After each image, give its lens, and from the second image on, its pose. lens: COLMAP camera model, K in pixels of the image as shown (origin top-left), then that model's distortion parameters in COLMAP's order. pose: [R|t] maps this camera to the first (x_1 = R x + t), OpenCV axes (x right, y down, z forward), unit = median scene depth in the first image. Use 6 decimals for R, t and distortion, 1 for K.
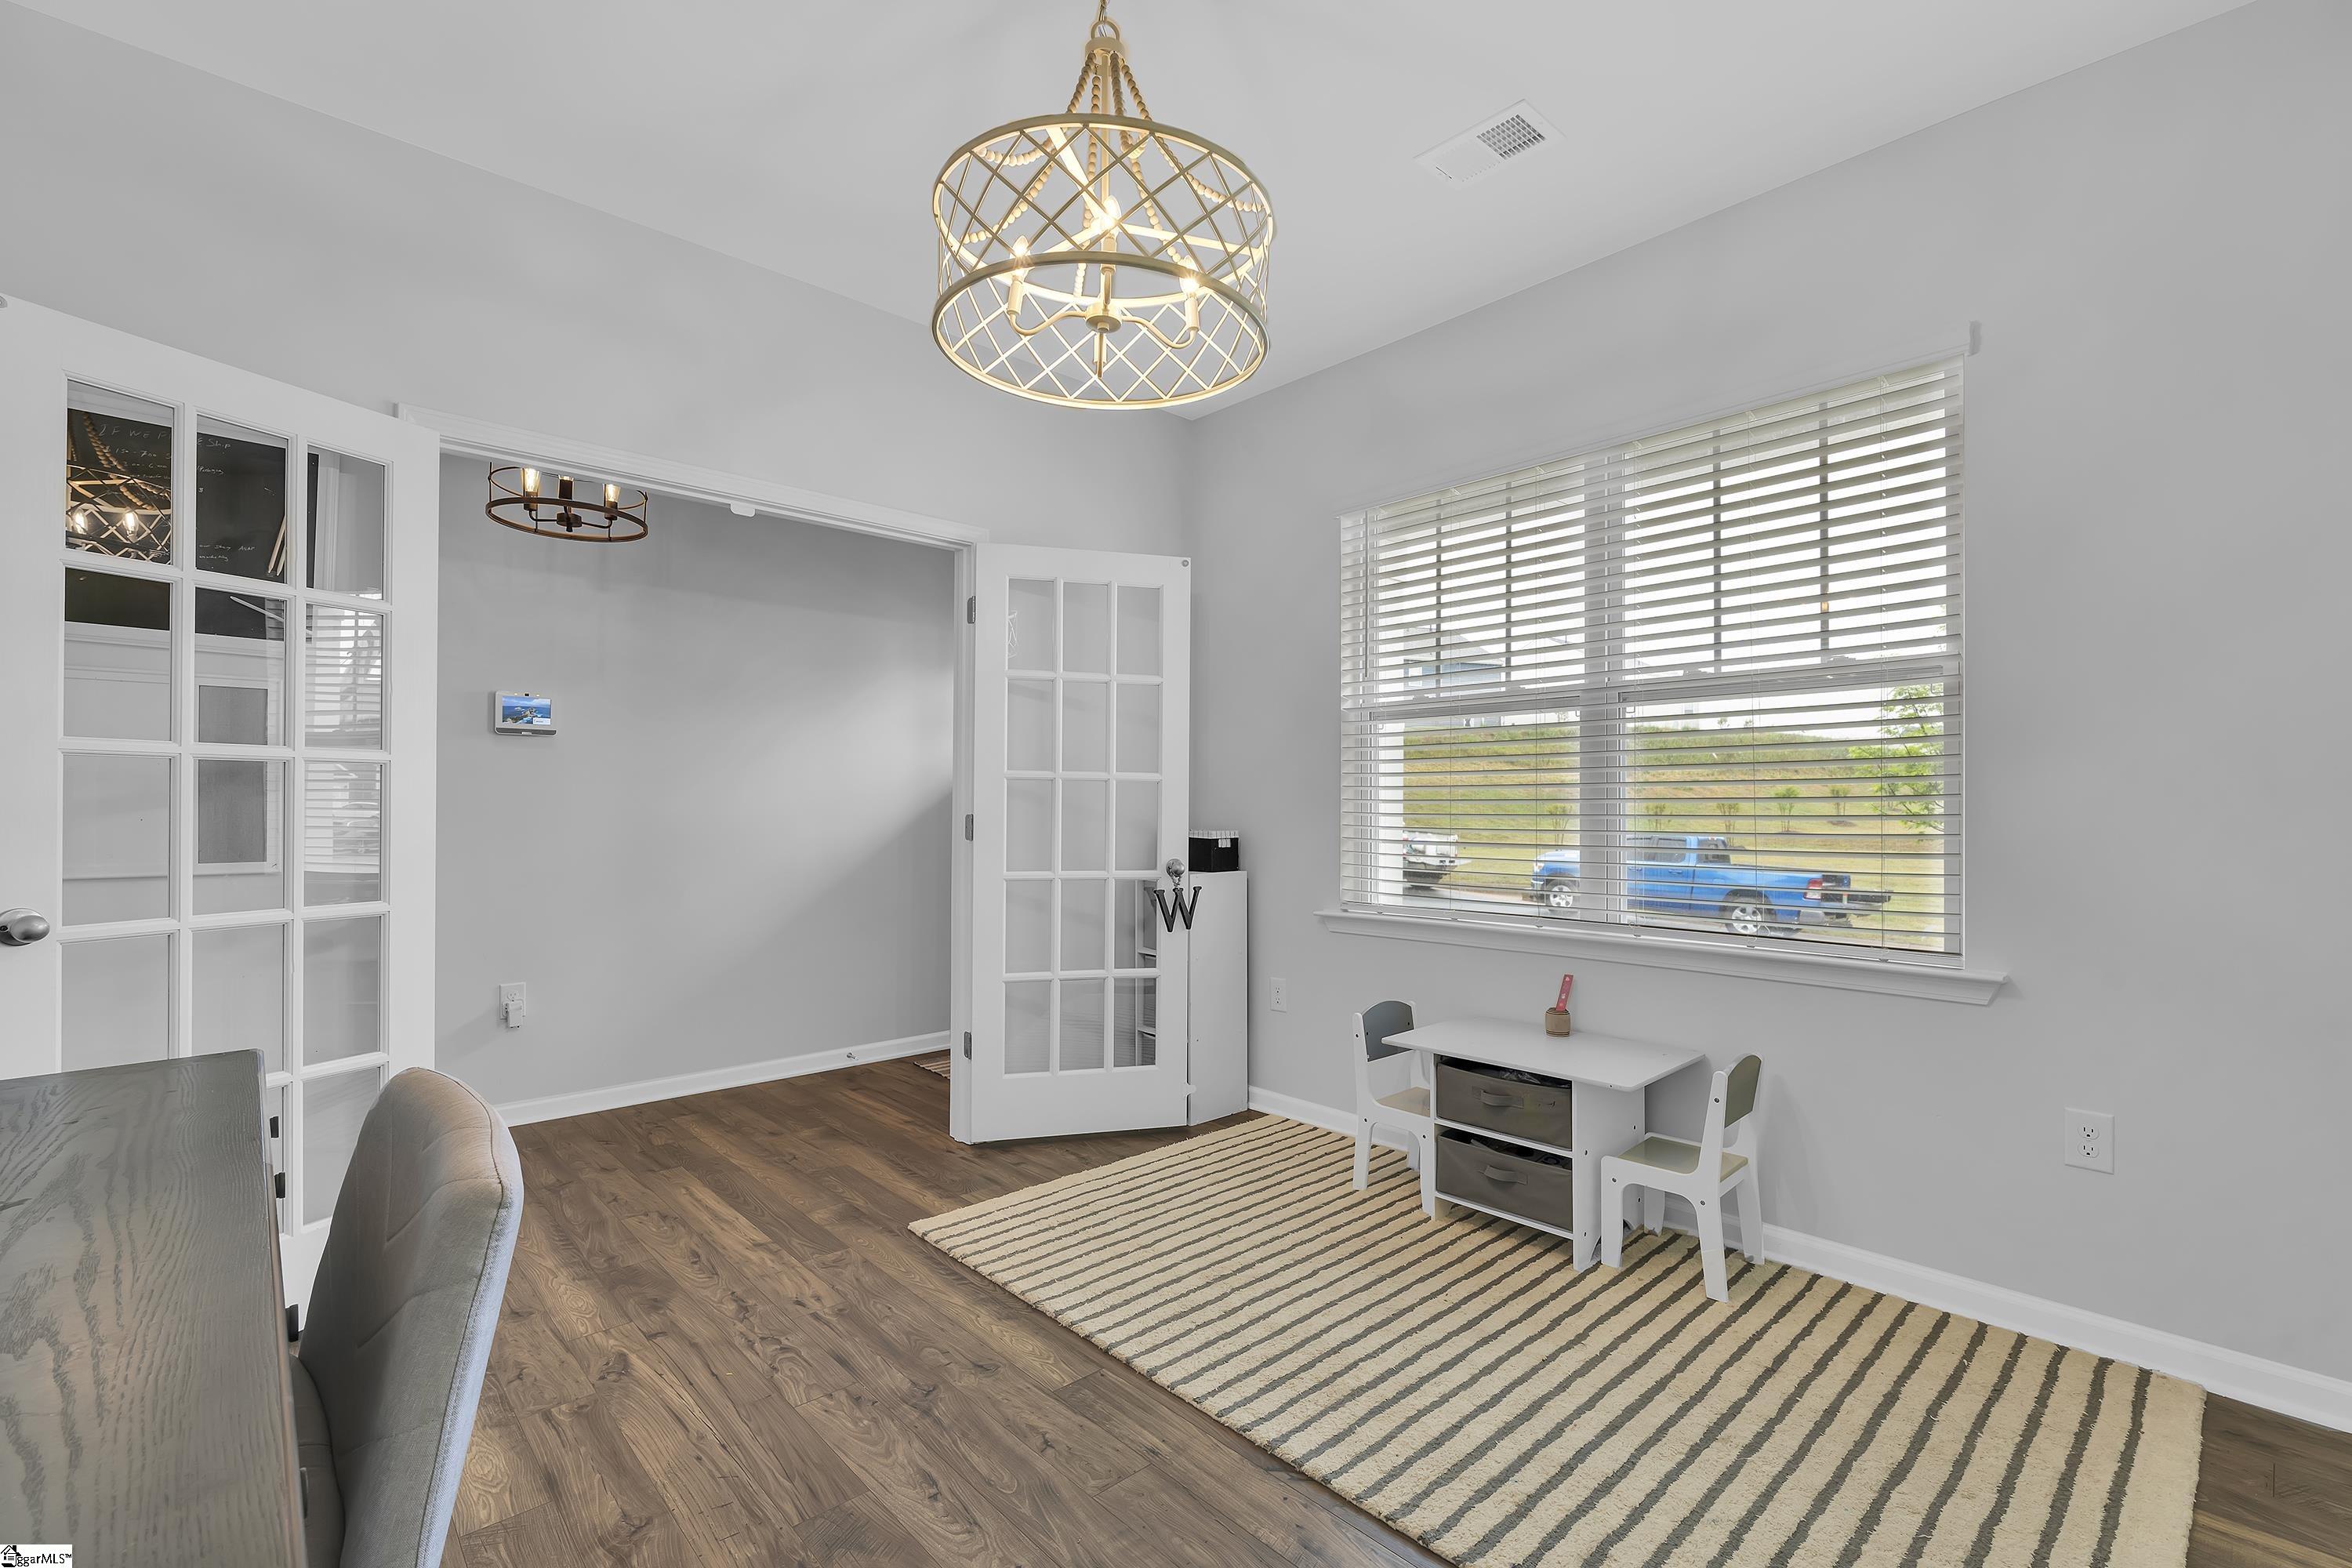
lens RADIAL K [[1021.3, 0, 1173.0], [0, 1021.3, 786.7], [0, 0, 1]] dist [-0.002202, 0.000083]
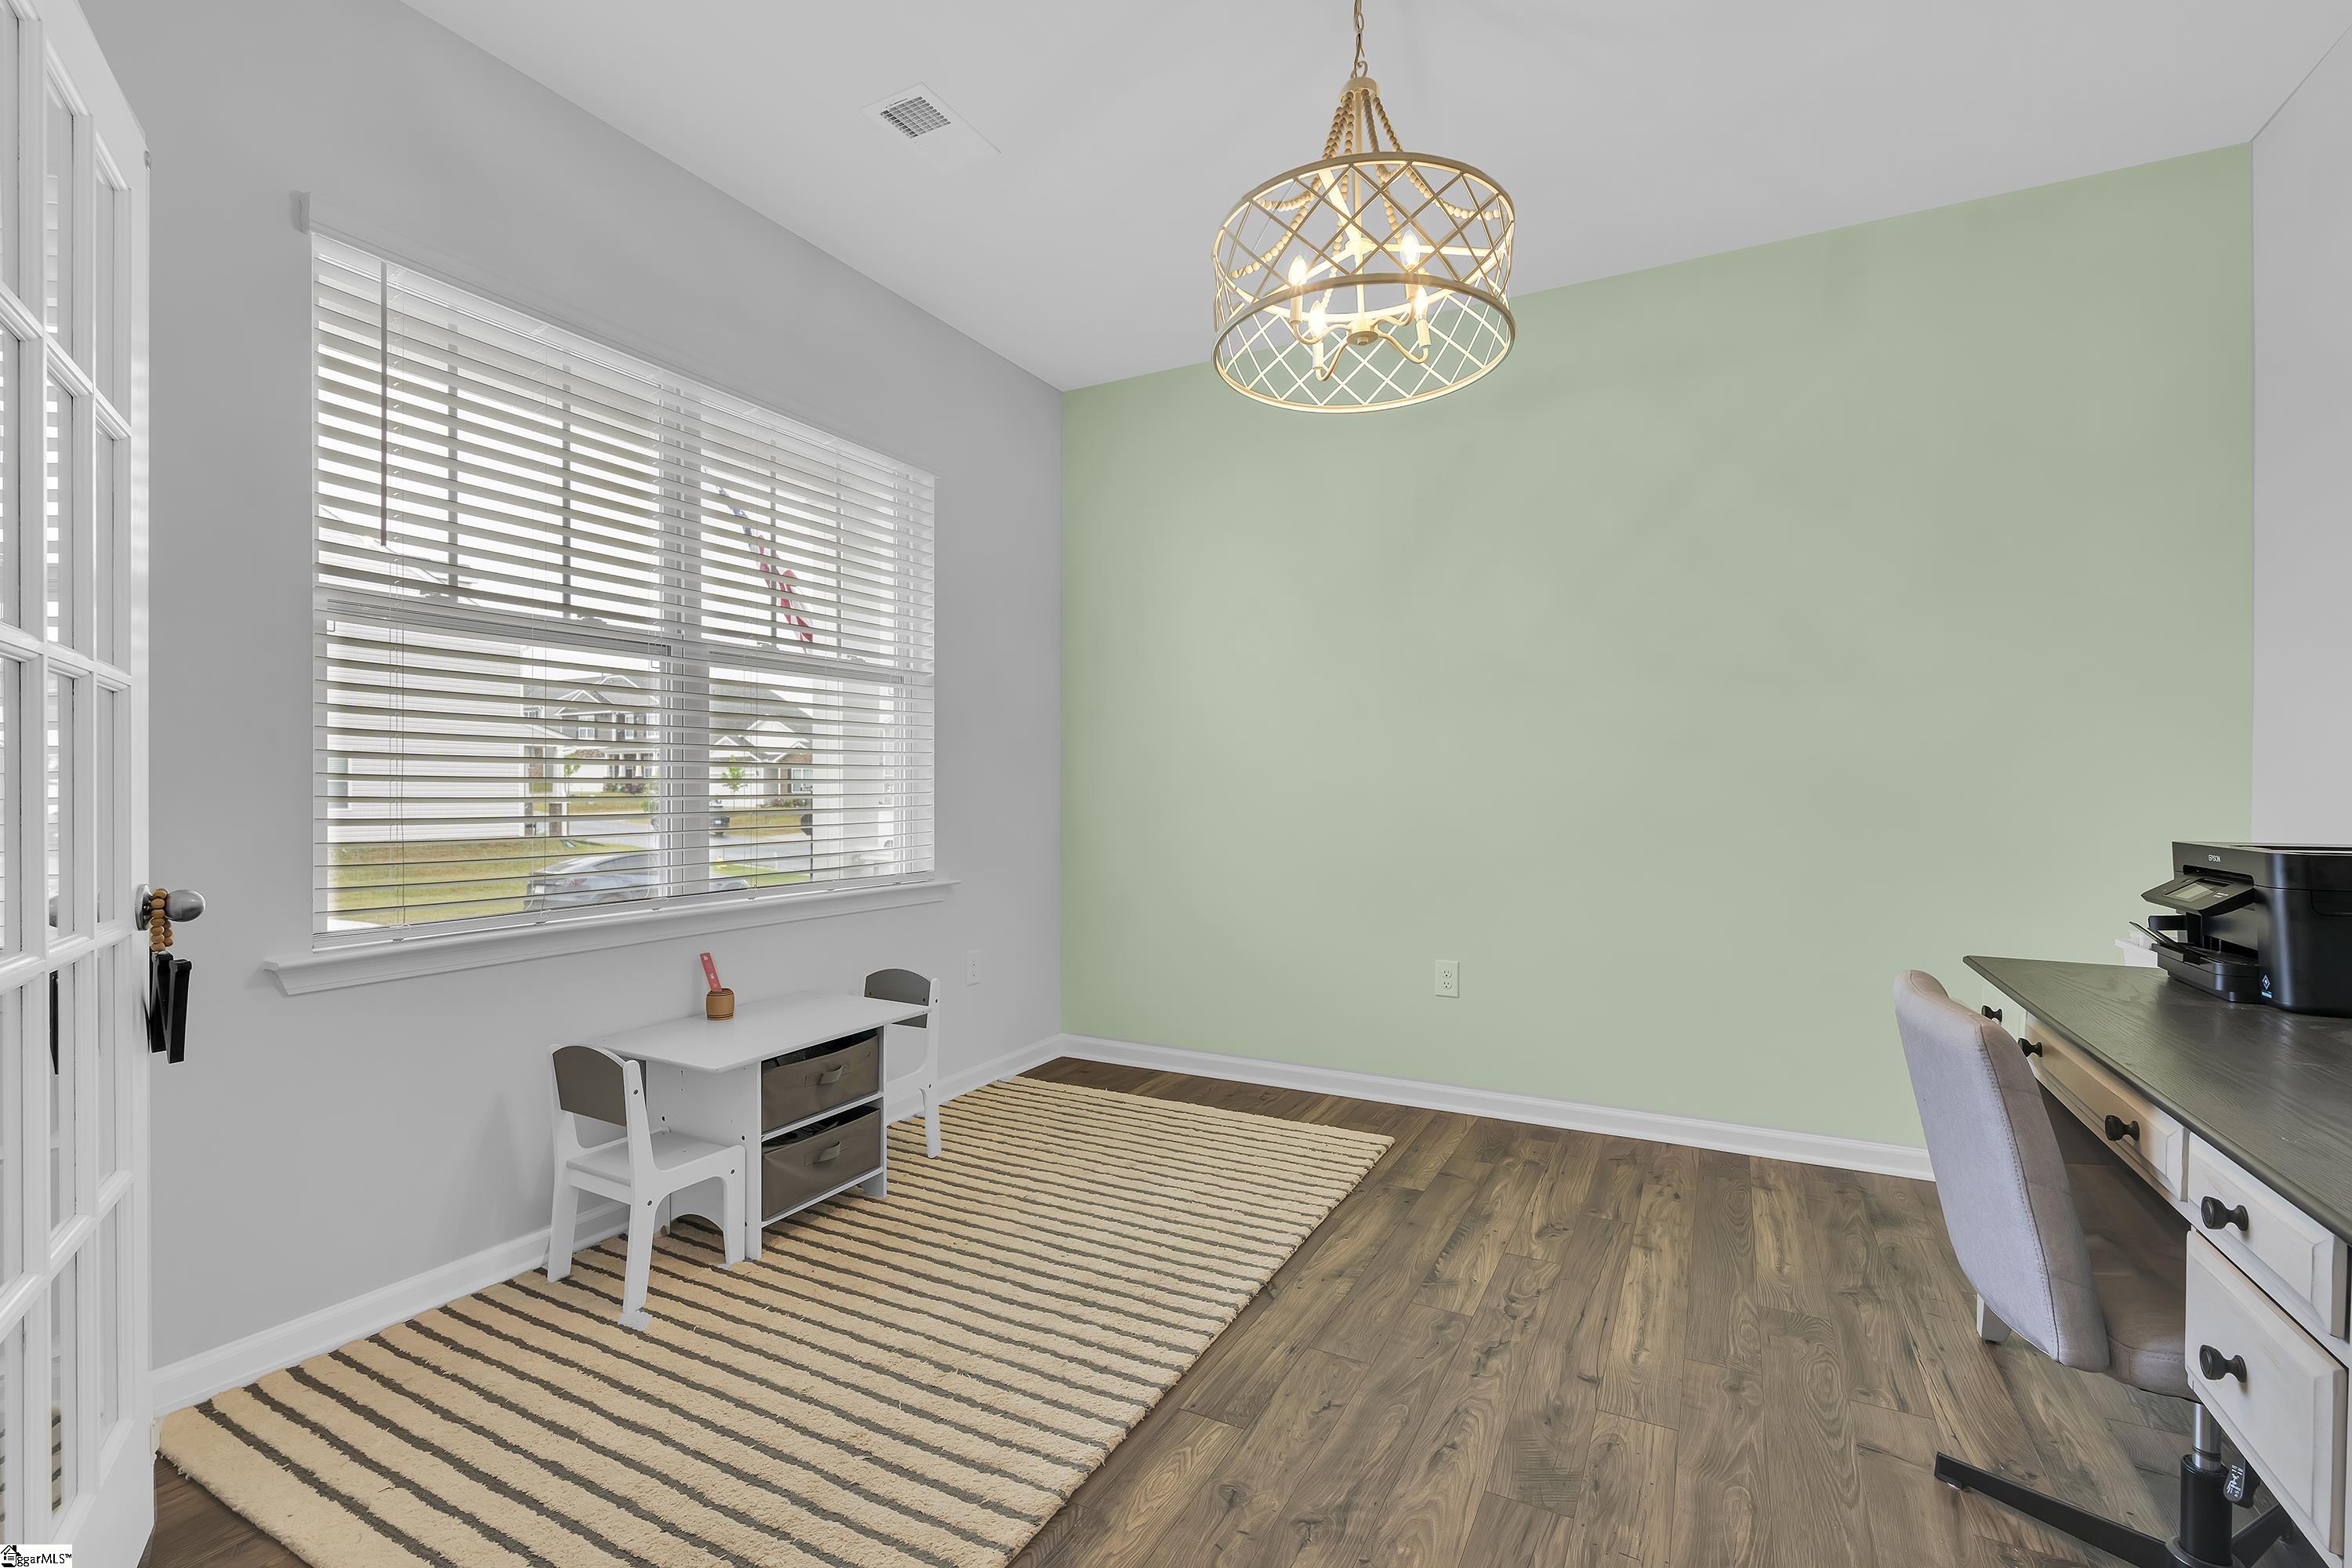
lens RADIAL K [[1040.1, 0, 1174.9], [0, 1040.1, 788.7], [0, 0, 1]] dist [-0.001336, -0.000173]
pose [[-0.333047, -0.006478, 0.942888, -0.755161], [-0.022897, 0.999737, -0.001219, 0.033869], [-0.942632, -0.021995, -0.333108, 1.098397]]
